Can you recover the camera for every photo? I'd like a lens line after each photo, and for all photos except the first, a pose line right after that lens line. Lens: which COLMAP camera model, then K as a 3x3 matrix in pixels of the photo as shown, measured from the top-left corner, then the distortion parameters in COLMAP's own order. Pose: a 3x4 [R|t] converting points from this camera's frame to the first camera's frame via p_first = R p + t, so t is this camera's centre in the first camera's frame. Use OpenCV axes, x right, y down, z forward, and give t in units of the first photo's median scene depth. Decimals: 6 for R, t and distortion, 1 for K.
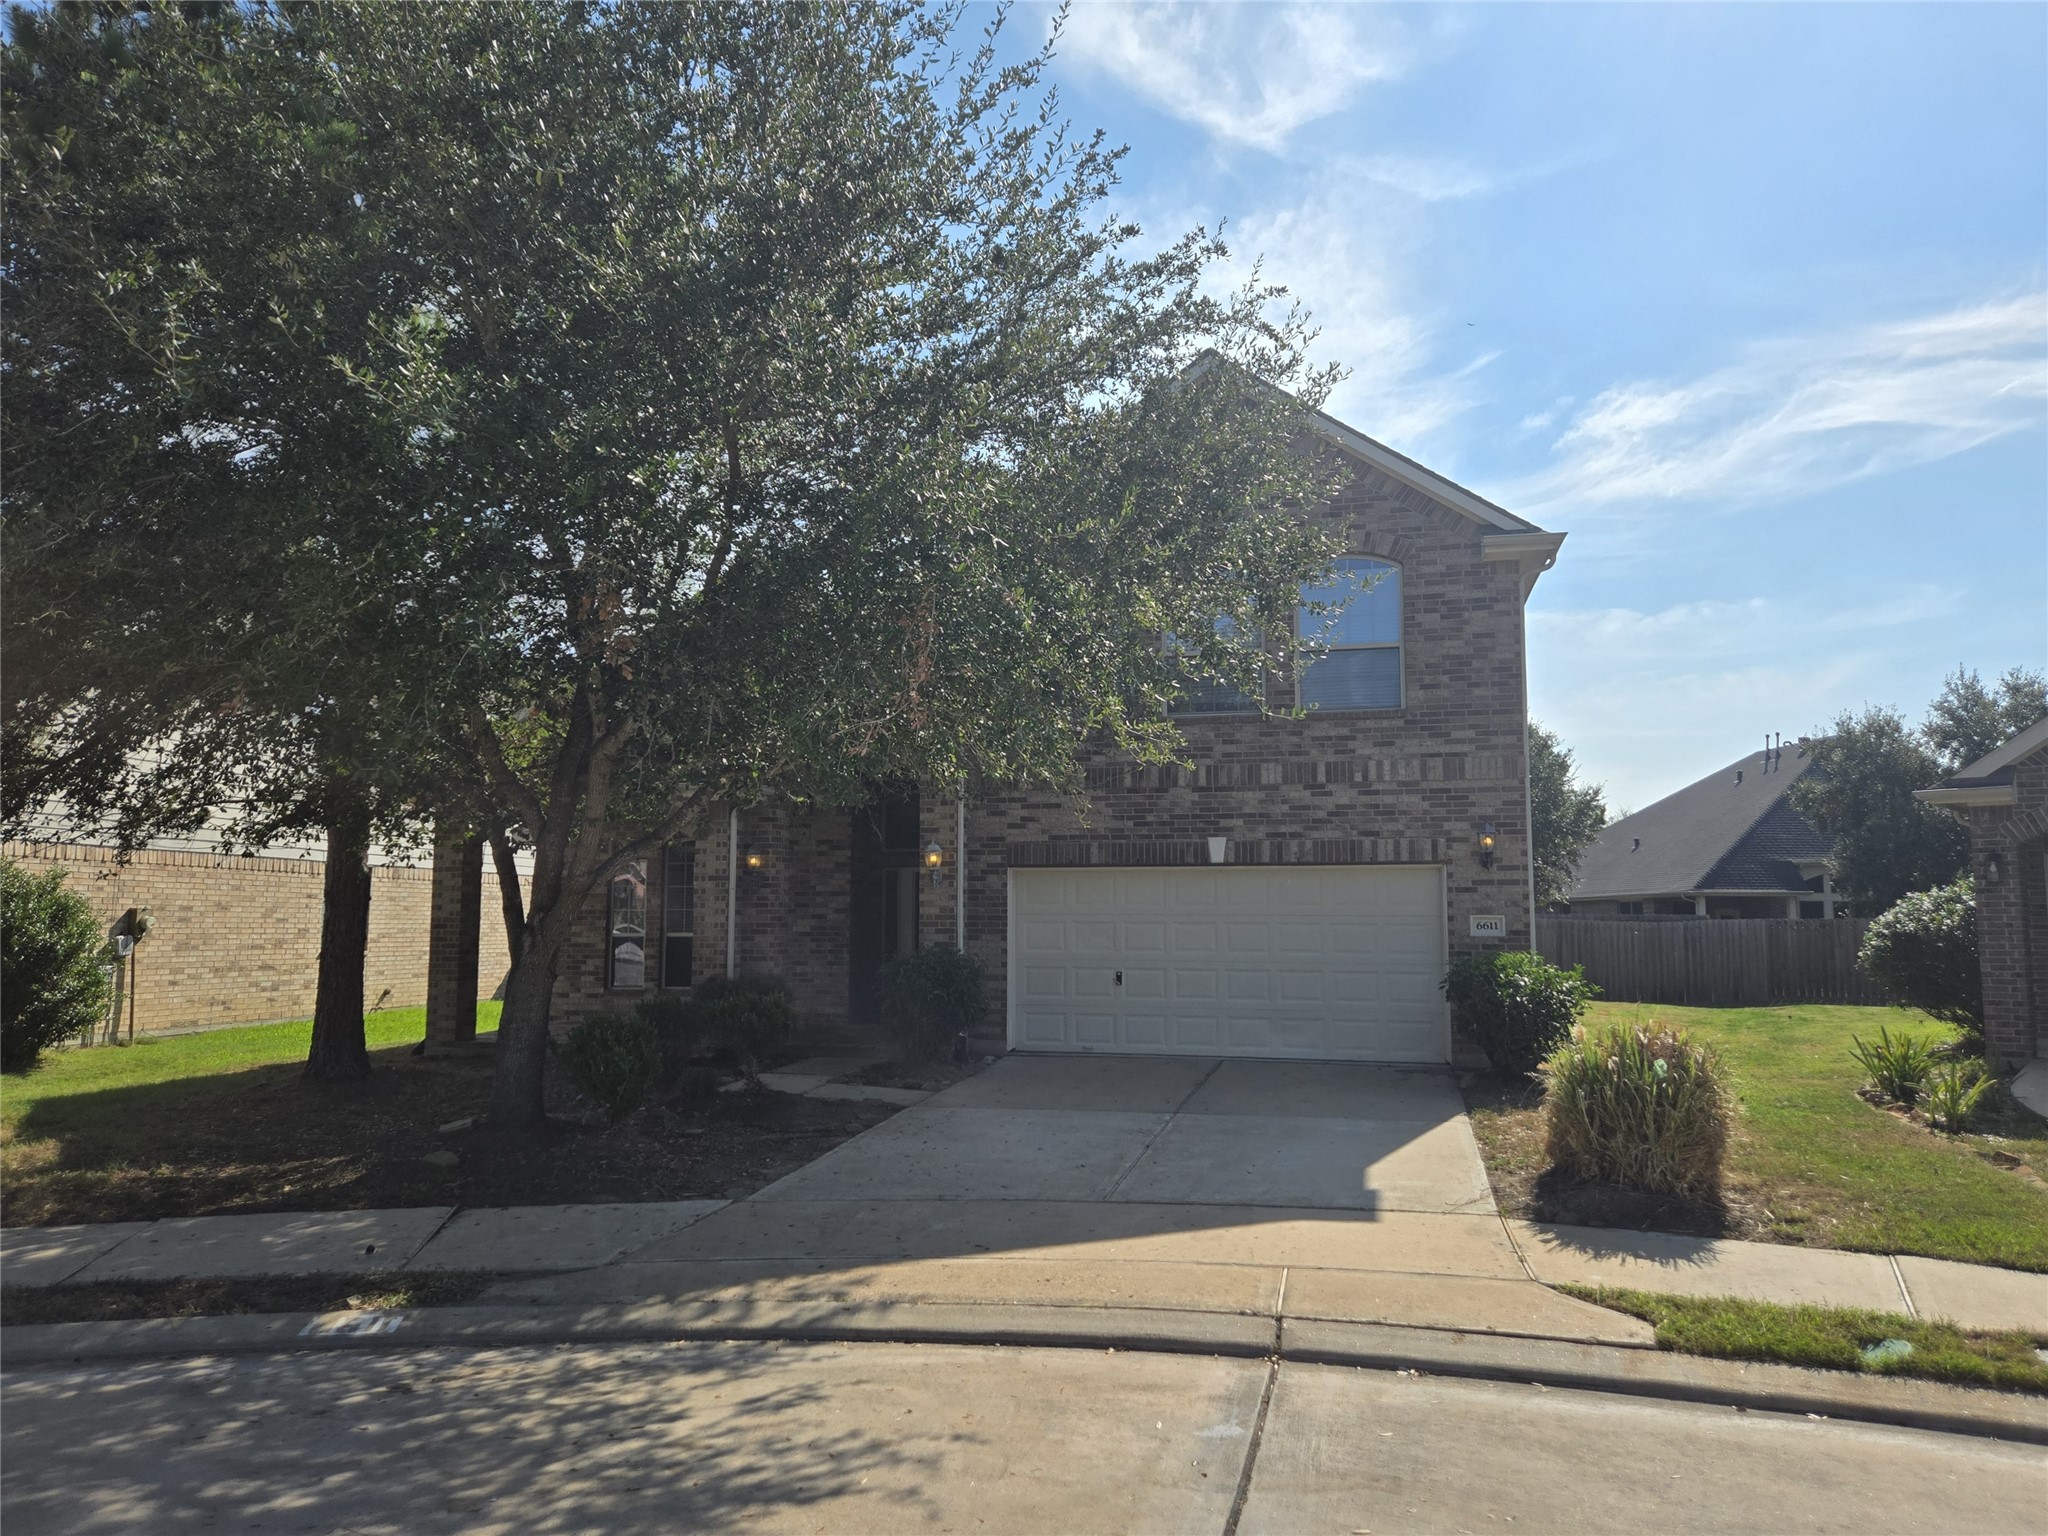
lens RADIAL K [[1386.6, 0, 1023.9], [0, 1386.6, 768.1], [0, 0, 1]] dist [0.007754, 0.000683]
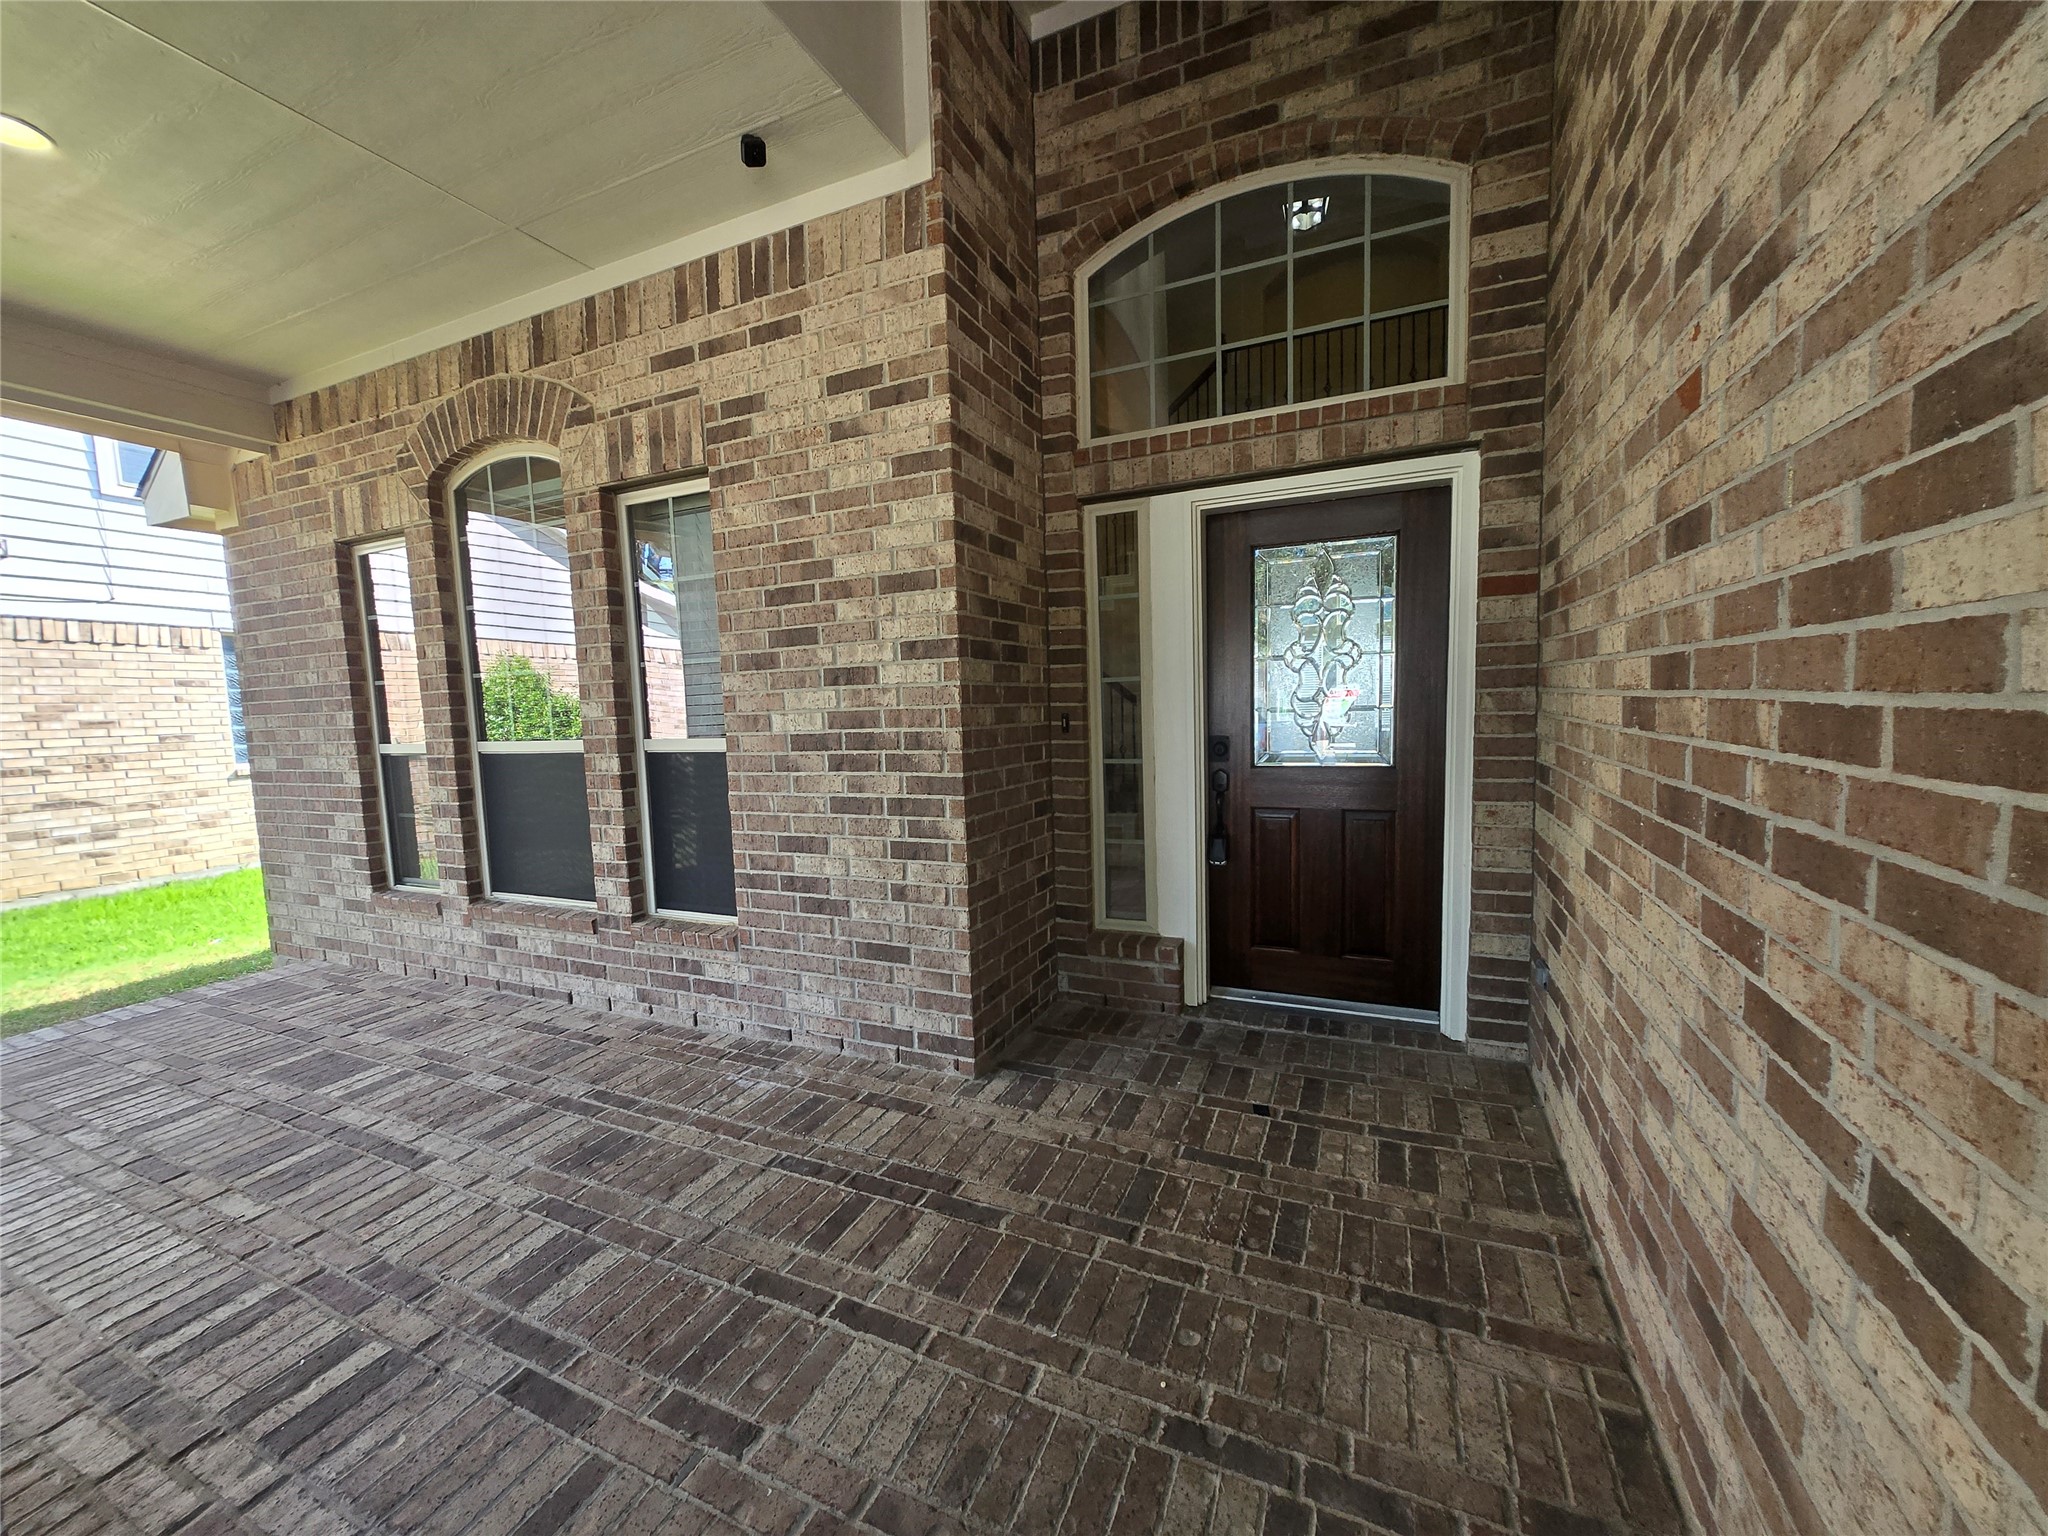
lens RADIAL K [[802.3, 0, 1021.9], [0, 802.3, 771.0], [0, 0, 1]] dist [0.001506, -0.000653]
pose [[0.977936, -0.014748, -0.208382, -0.081743], [0.056284, 0.979220, 0.194835, 0.093743], [0.201178, -0.202265, 0.958445, 0.826993]]
